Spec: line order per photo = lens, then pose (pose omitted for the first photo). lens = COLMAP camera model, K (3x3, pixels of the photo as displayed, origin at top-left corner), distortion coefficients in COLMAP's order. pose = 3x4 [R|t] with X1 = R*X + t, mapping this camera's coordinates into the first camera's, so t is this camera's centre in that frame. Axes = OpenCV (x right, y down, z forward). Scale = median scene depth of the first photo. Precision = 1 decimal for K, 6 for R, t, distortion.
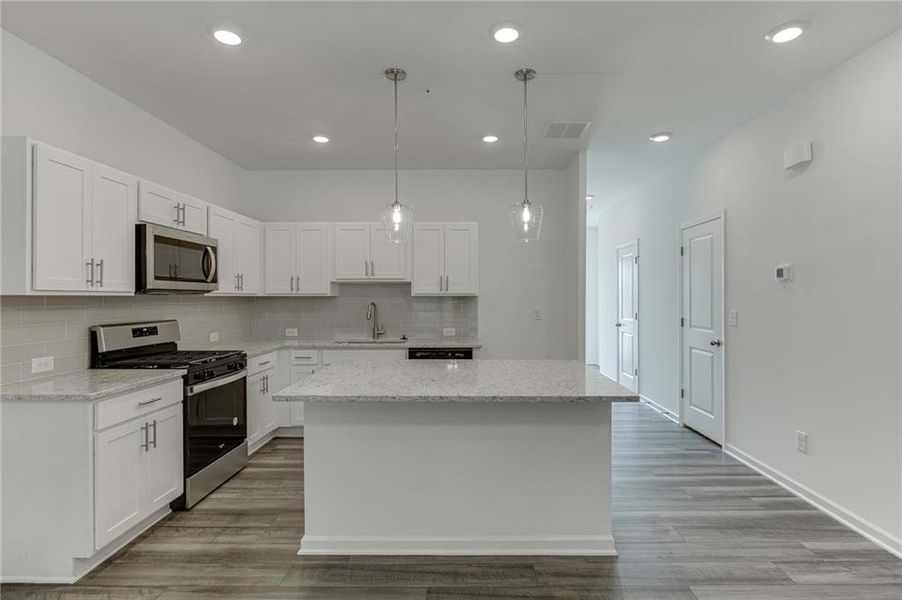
lens RADIAL K [[448.8, 0, 463.0], [0, 448.8, 301.4], [0, 0, 1]] dist [0.000059, -0.000684]
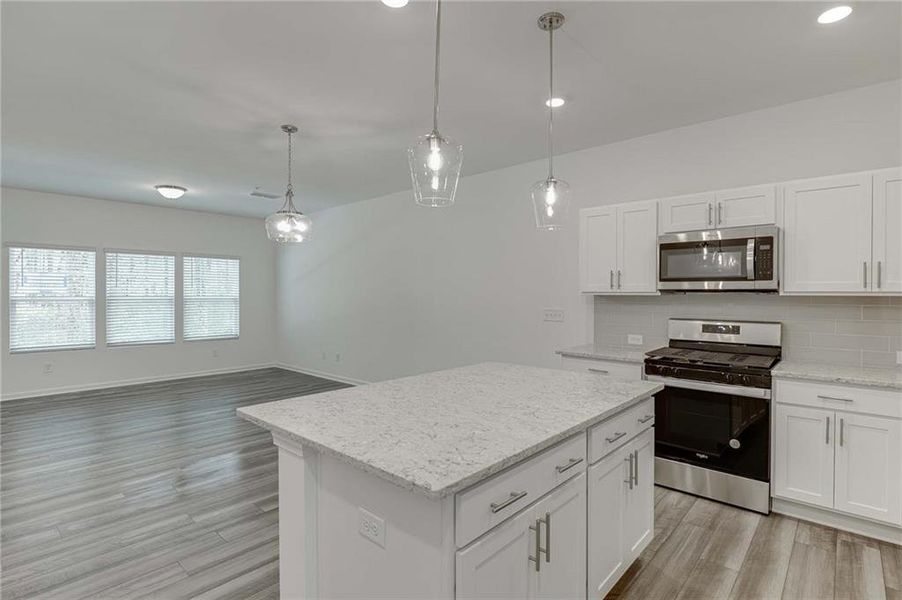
lens RADIAL K [[448.8, 0, 461.2], [0, 448.8, 301.3], [0, 0, 1]] dist [0.000059, -0.000684]
pose [[-0.656913, 0.011229, -0.753883, 0.476750], [-0.009273, 0.999693, 0.022970, -0.016333], [0.753909, 0.022080, -0.656607, 1.190527]]
